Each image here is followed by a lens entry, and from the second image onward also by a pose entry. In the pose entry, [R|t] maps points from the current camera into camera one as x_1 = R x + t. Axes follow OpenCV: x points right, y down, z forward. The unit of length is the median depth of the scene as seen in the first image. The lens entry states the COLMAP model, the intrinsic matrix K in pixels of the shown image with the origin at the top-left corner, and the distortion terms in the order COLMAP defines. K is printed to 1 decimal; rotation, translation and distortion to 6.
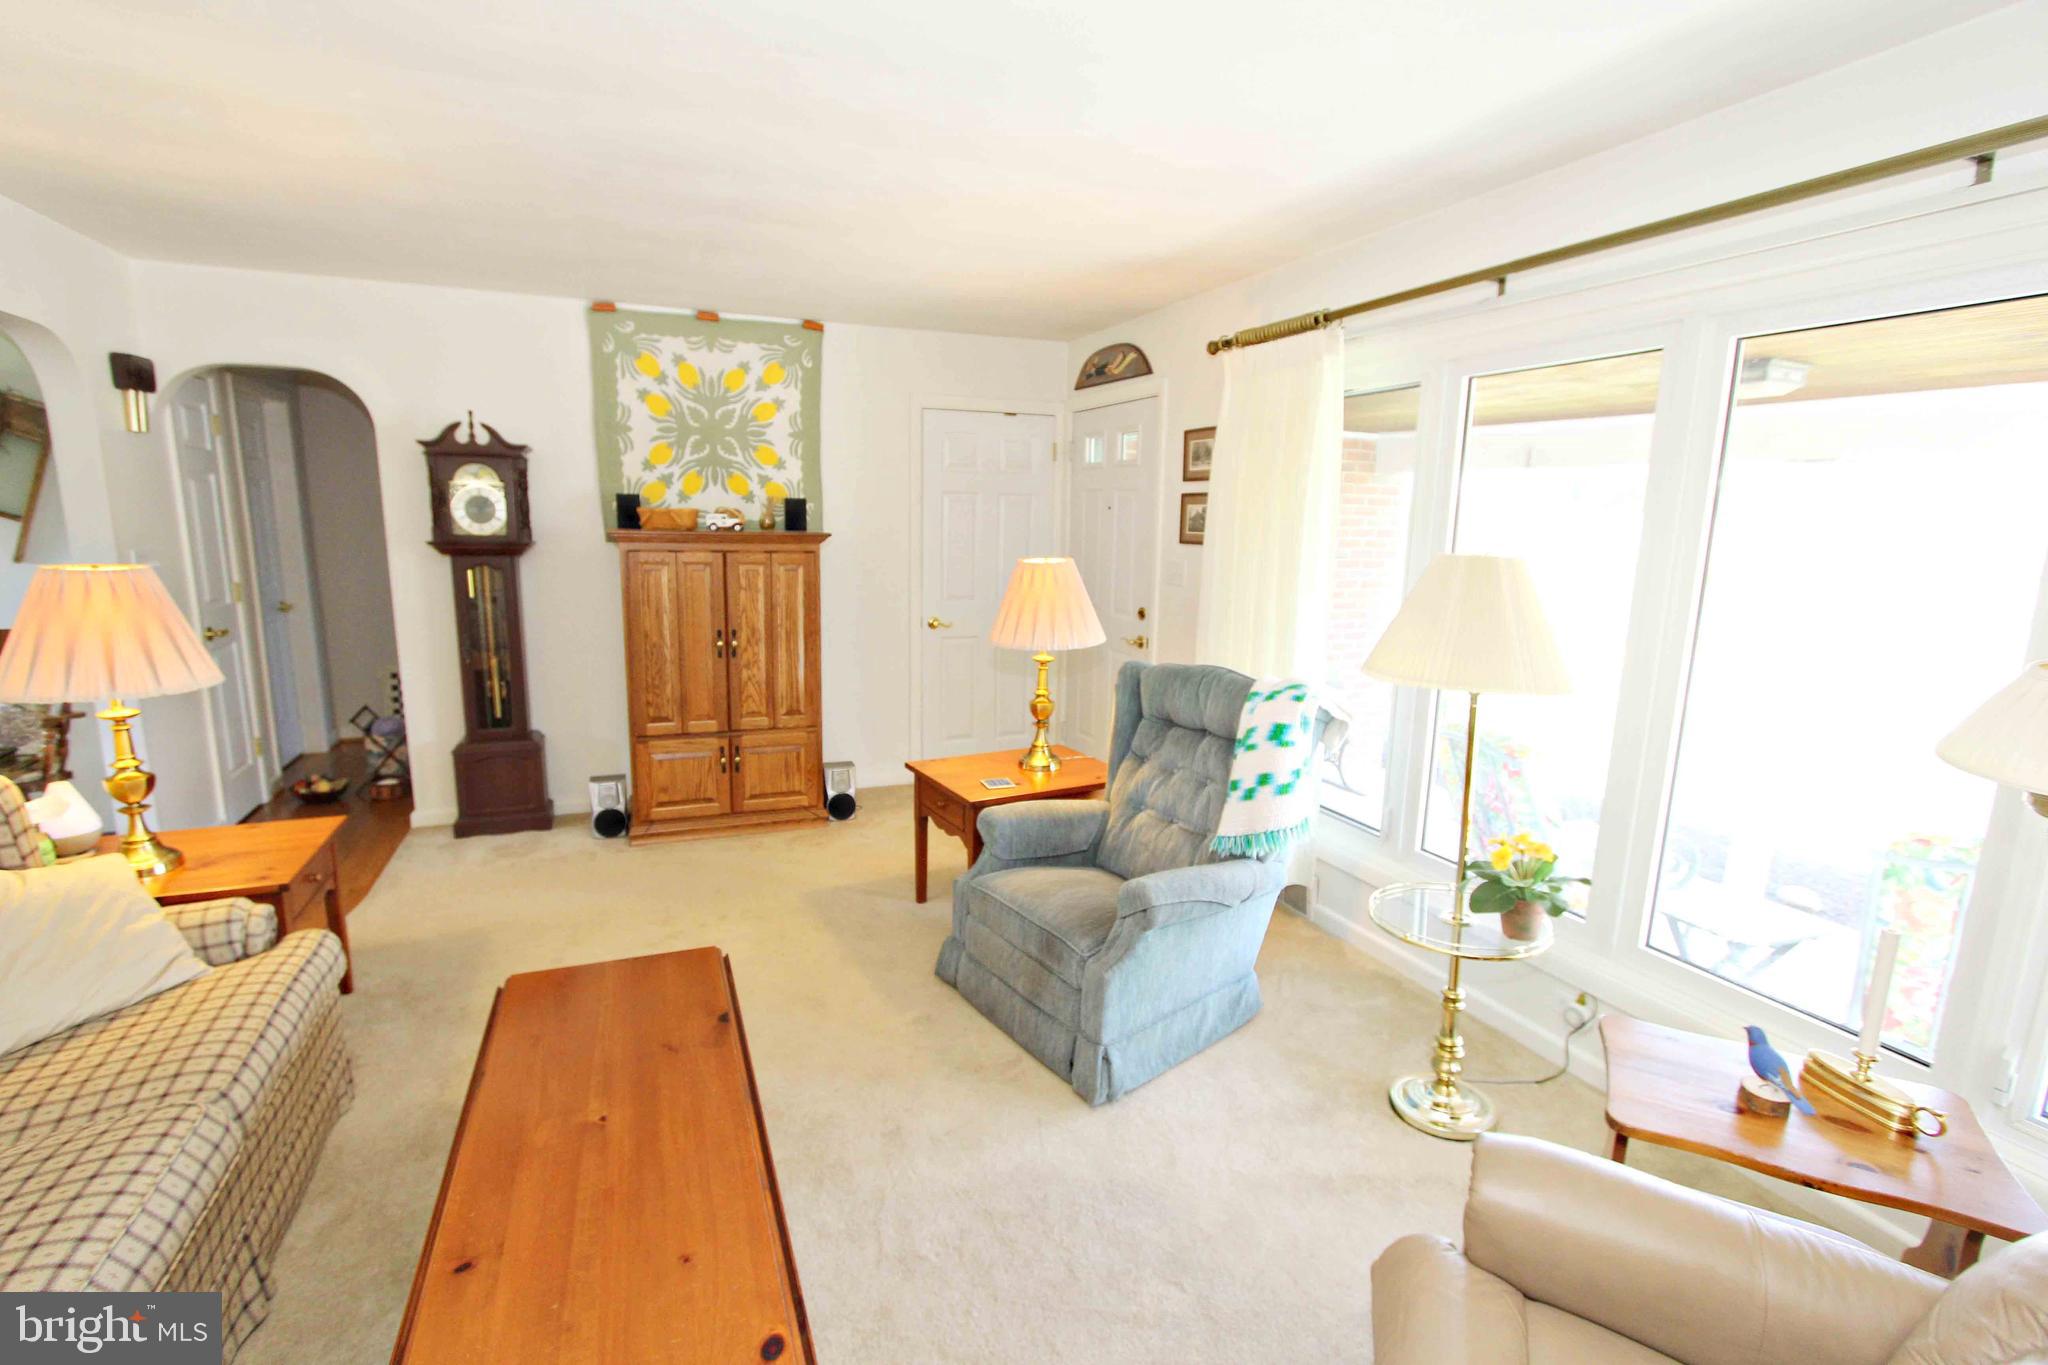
lens RADIAL K [[942.2, 0, 1019.7], [0, 942.2, 692.9], [0, 0, 1]] dist [-0.021911, 0.005075]
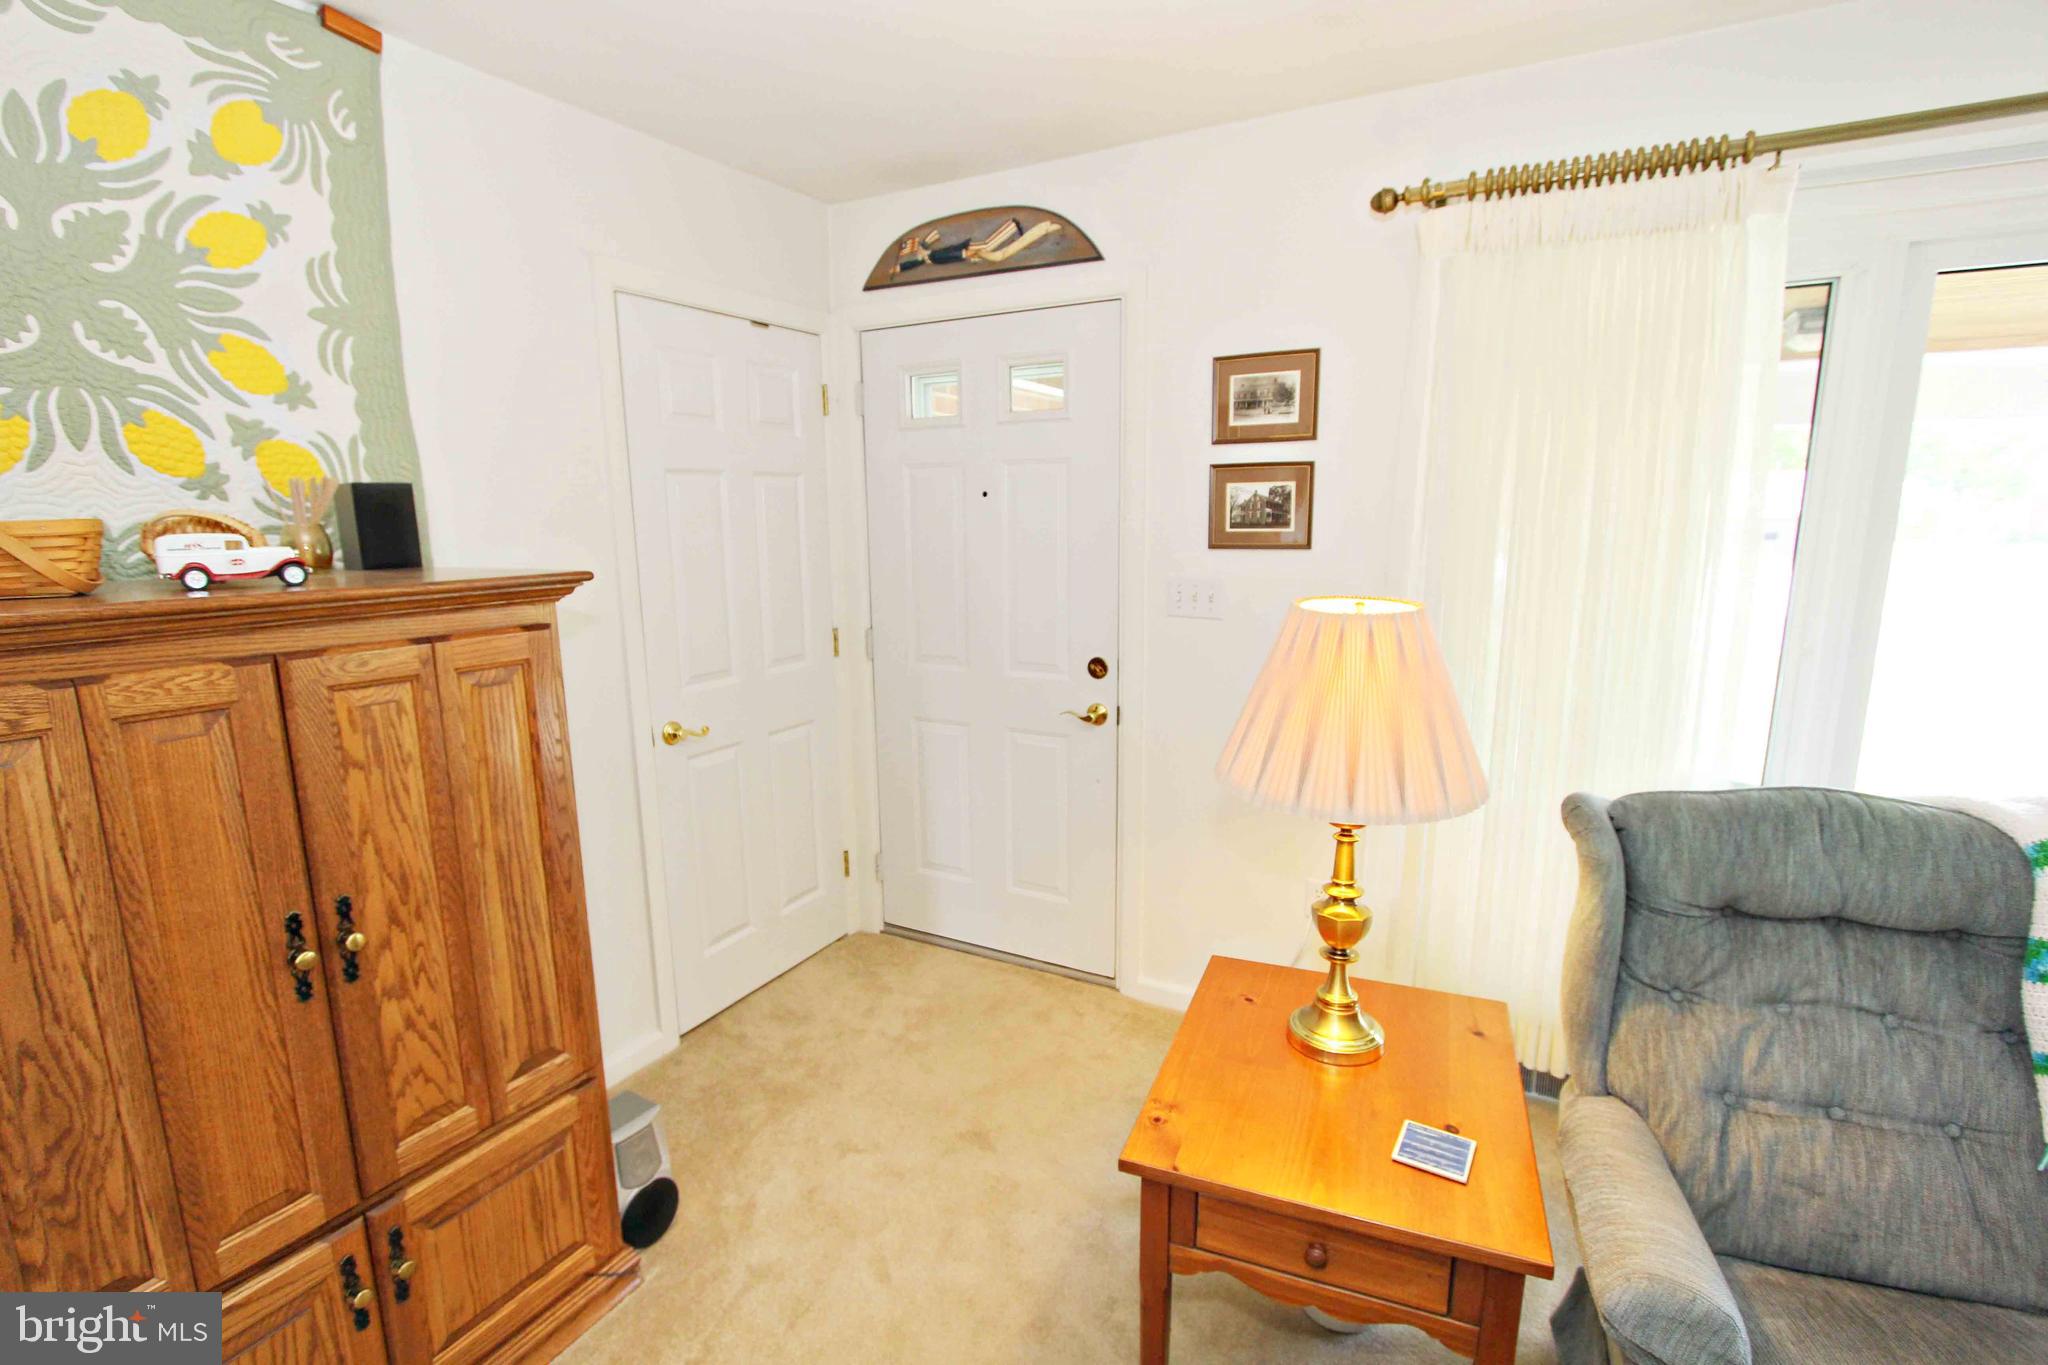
lens RADIAL K [[942.2, 0, 1019.7], [0, 942.2, 692.9], [0, 0, 1]] dist [-0.021911, 0.005075]
pose [[0.782881, -0.145815, 0.604843, -0.294443], [0.140371, 0.988479, 0.056611, -0.116854], [-0.606130, 0.040583, 0.794330, 0.590355]]
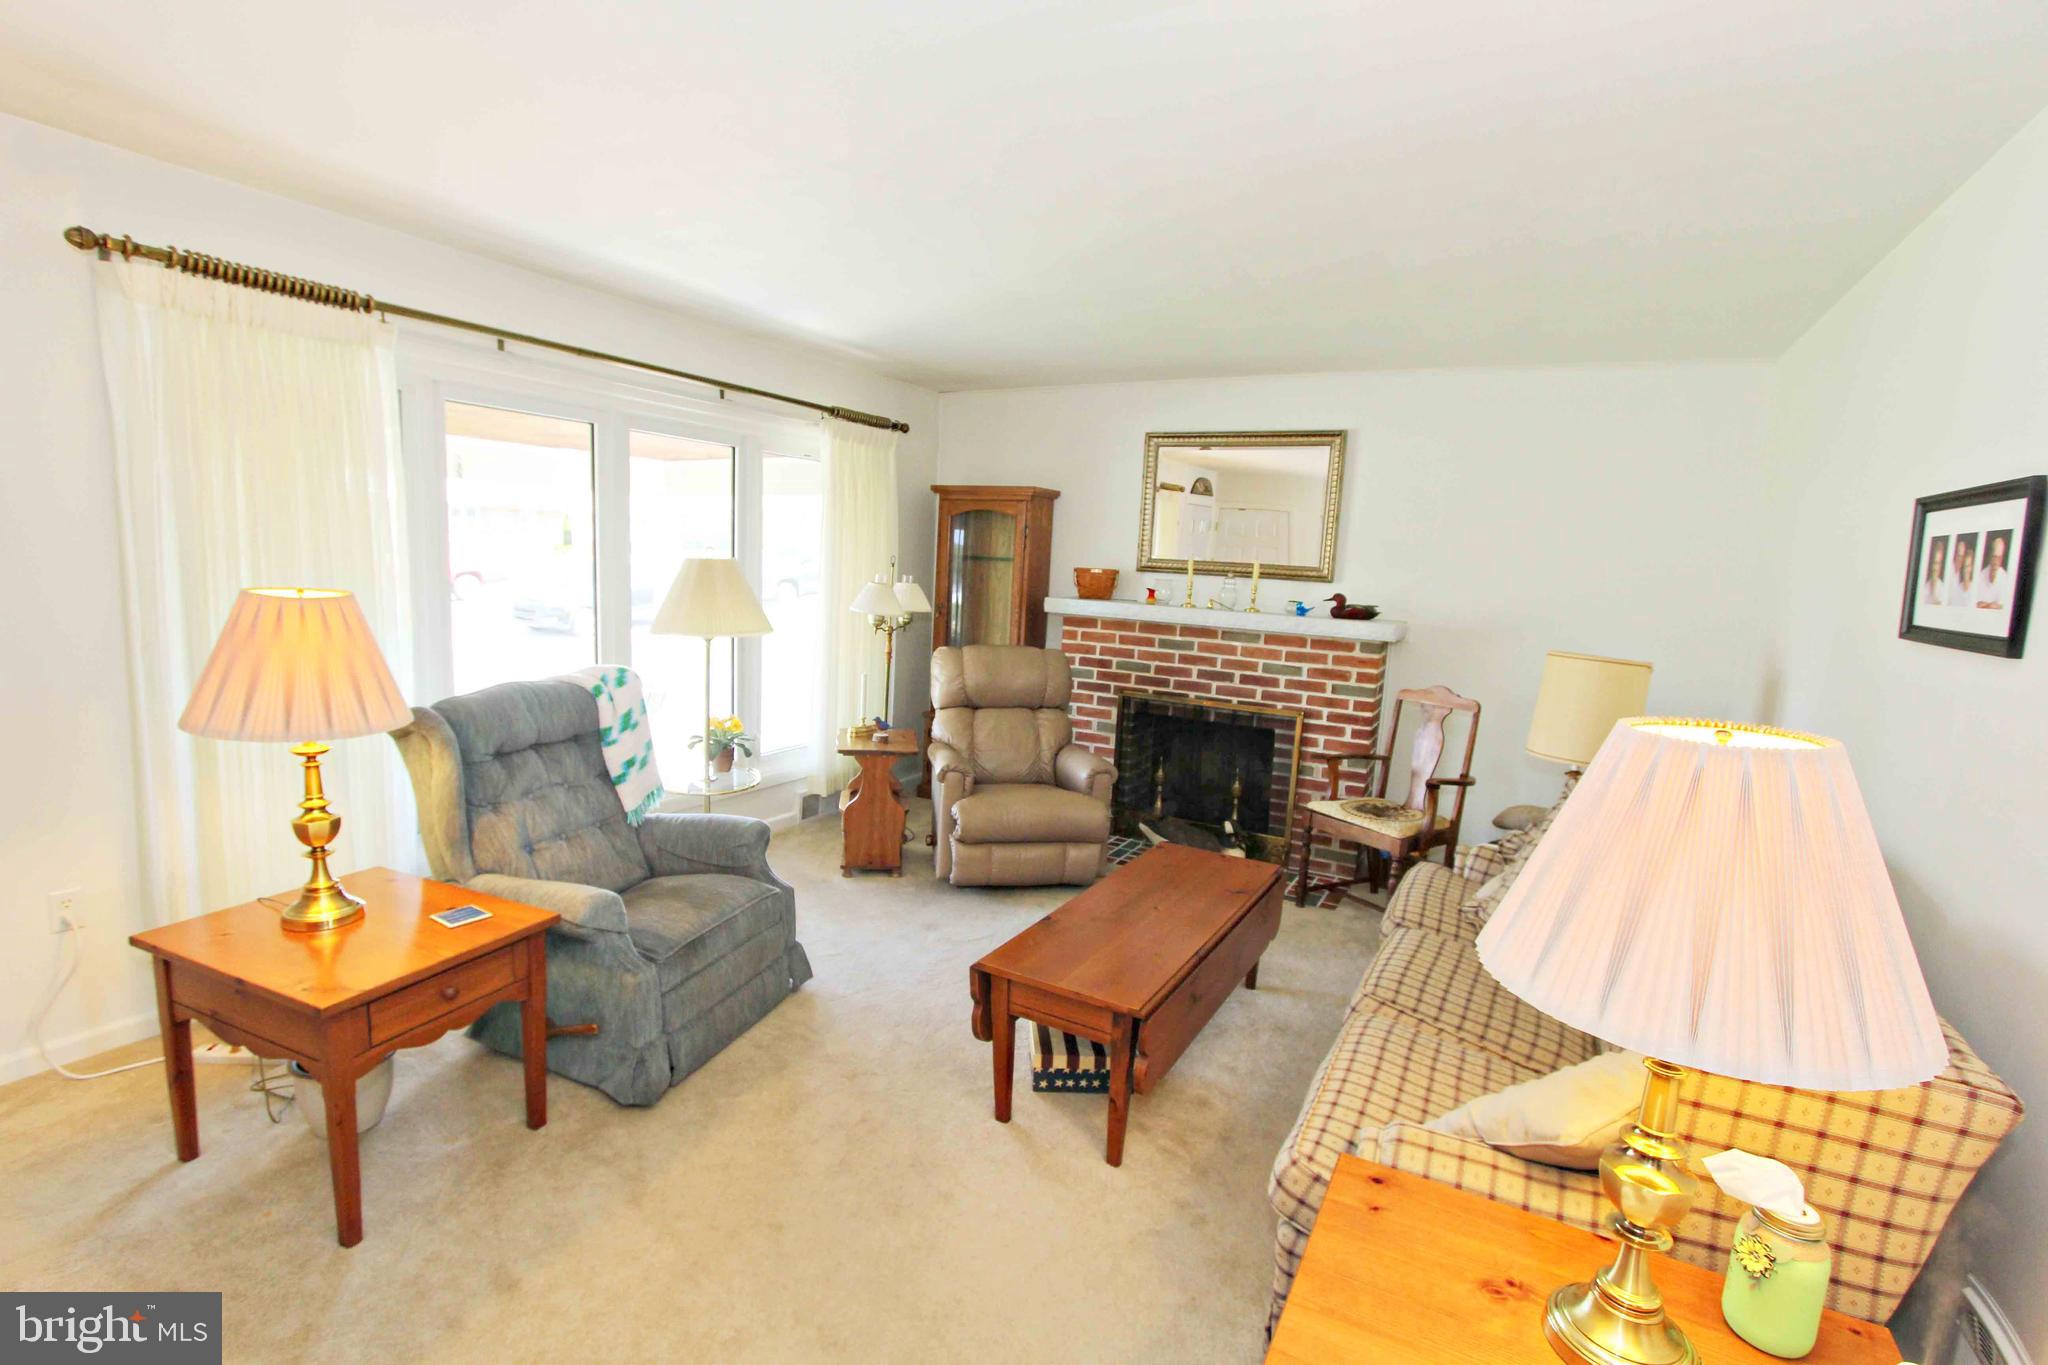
lens RADIAL K [[942.2, 0, 1019.7], [0, 942.2, 692.9], [0, 0, 1]] dist [-0.021911, 0.005075]
pose [[-0.624347, -0.154394, 0.765737, -0.585481], [0.080561, 0.962319, 0.259717, -0.155344], [-0.776982, 0.223842, -0.588382, 0.797032]]
